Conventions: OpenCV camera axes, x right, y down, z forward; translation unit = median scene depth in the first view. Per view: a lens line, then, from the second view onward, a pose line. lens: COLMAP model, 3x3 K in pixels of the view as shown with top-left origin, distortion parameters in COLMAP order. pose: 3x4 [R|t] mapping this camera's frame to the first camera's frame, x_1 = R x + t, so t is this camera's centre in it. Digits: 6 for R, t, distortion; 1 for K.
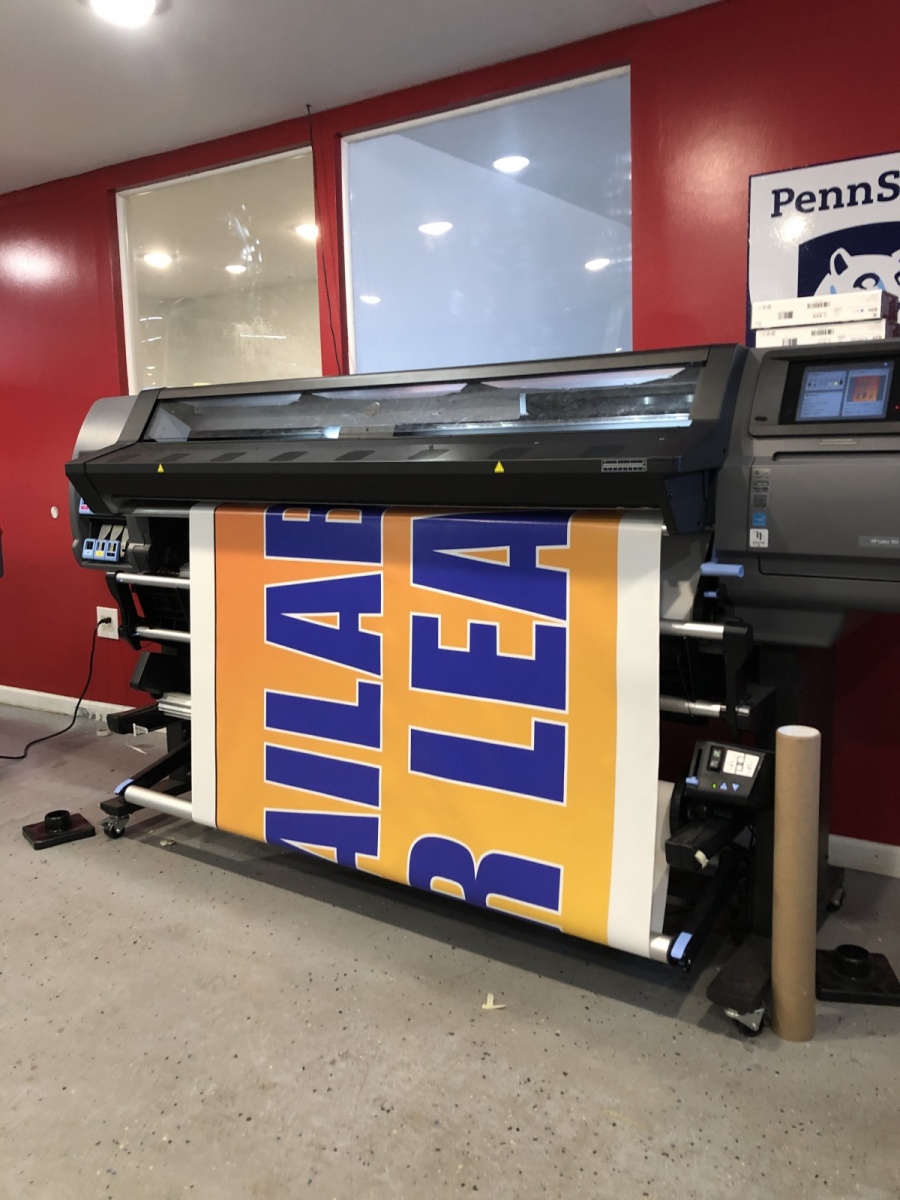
lens RADIAL K [[968.6, 0, 430.4], [0, 968.6, 582.2], [0, 0, 1]] dist [-0.003737, 0.041371]
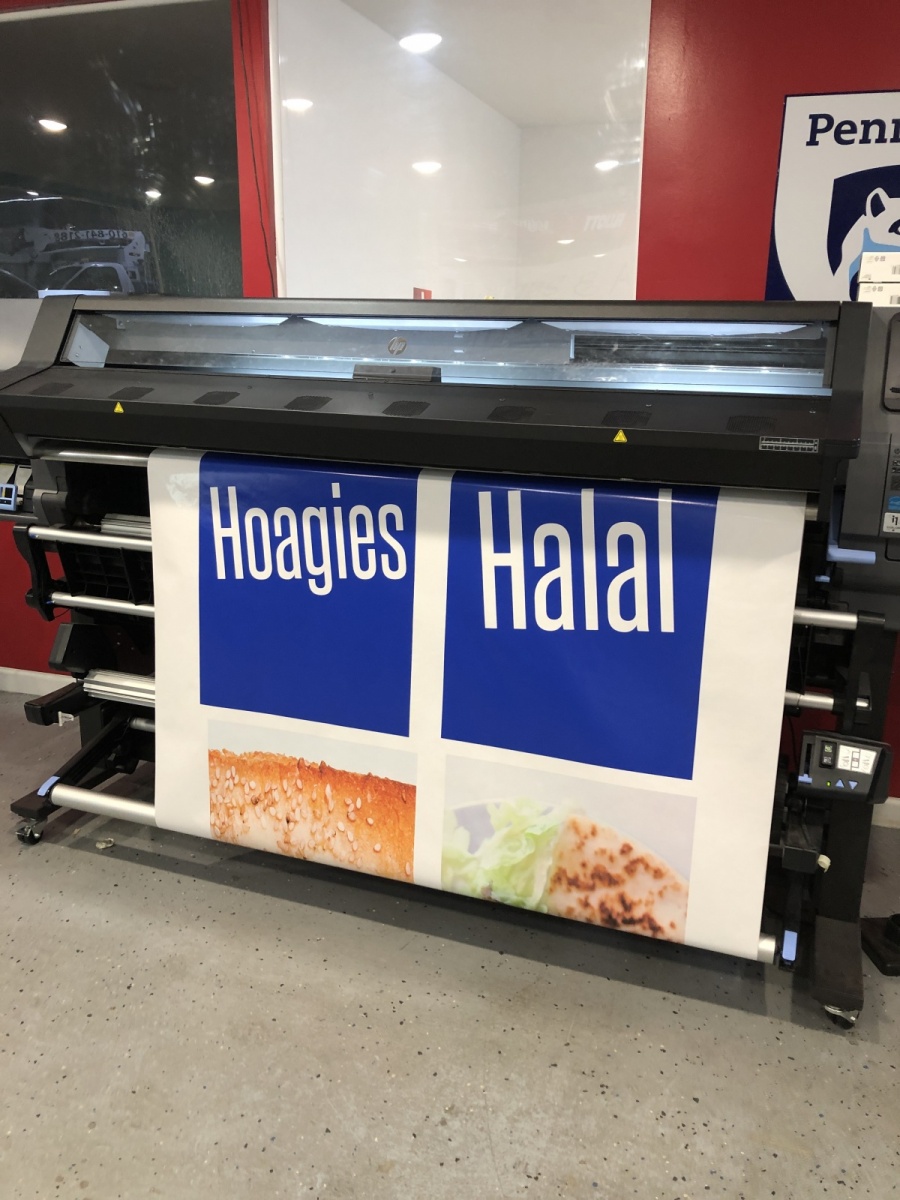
lens RADIAL K [[976.2, 0, 438.3], [0, 976.2, 590.6], [0, 0, 1]] dist [0.000934, 0.012924]
pose [[0.967175, -0.025510, 0.252828, -0.244555], [-0.004775, 0.992948, 0.118452, -0.068824], [-0.254066, -0.115771, 0.960233, 0.158351]]
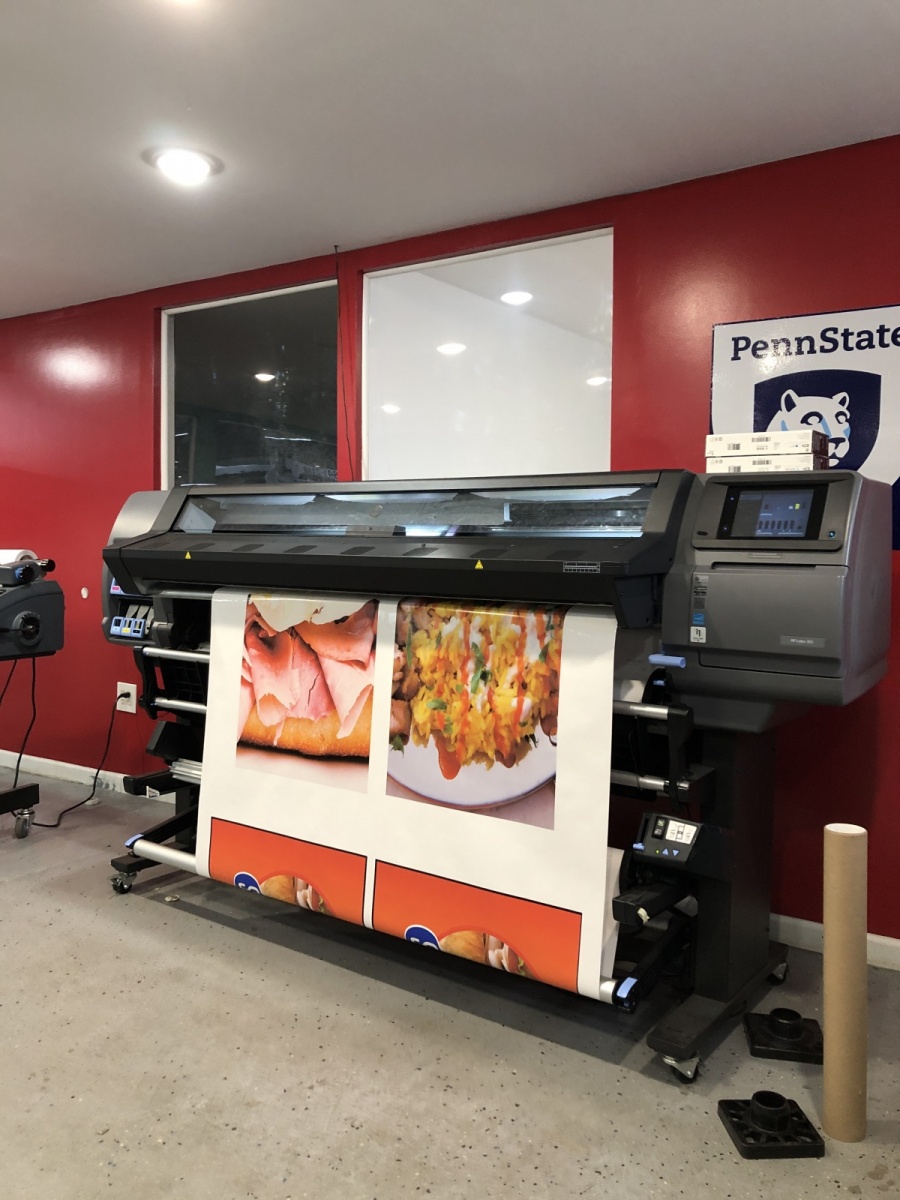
lens RADIAL K [[964.8, 0, 436.2], [0, 964.8, 595.6], [0, 0, 1]] dist [0.001954, 0.008600]
pose [[0.999176, 0.039711, -0.008406, 0.023643], [-0.040289, 0.995448, -0.086369, 0.015252], [0.004938, 0.086636, 0.996228, -0.123959]]
